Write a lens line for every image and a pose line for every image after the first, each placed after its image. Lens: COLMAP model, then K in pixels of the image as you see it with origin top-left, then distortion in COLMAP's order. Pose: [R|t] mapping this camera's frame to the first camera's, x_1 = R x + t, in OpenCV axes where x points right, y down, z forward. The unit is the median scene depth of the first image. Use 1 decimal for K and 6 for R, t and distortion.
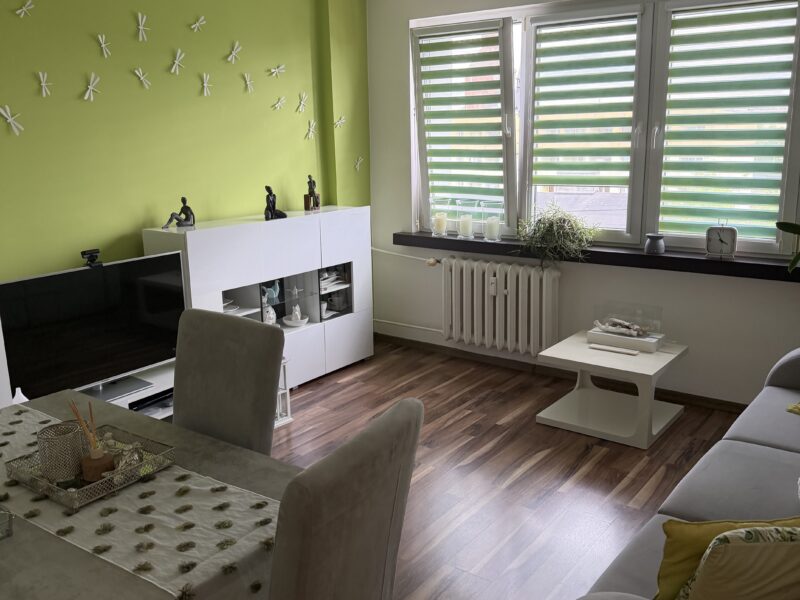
lens RADIAL K [[750.3, 0, 399.9], [0, 750.3, 300.5], [0, 0, 1]] dist [0.007651, 0.000000]
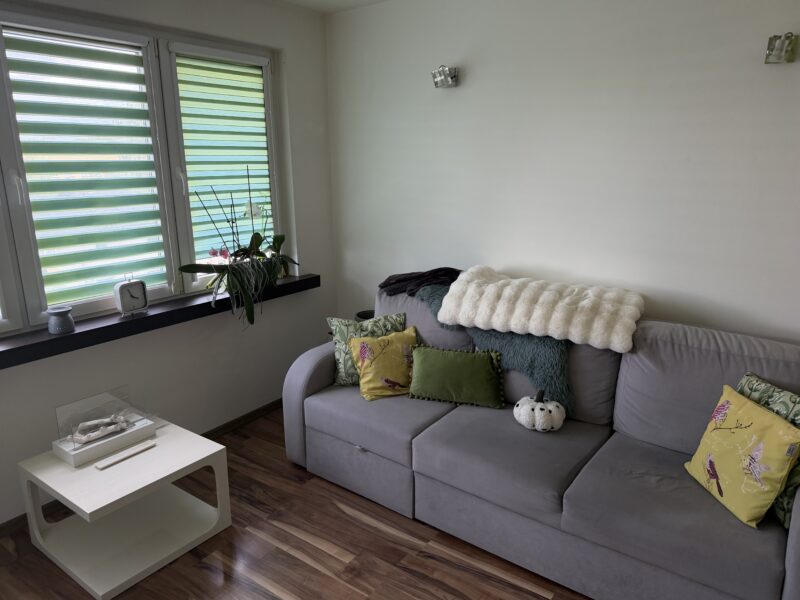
lens RADIAL K [[565.4, 0, 399.3], [0, 565.4, 298.4], [0, 0, 1]] dist [0.000805, 0.000974]
pose [[-0.001756, -0.217987, 0.975950, -0.260108], [0.242209, 0.946799, 0.211912, -0.145736], [-0.970223, 0.236756, 0.051136, 0.643984]]
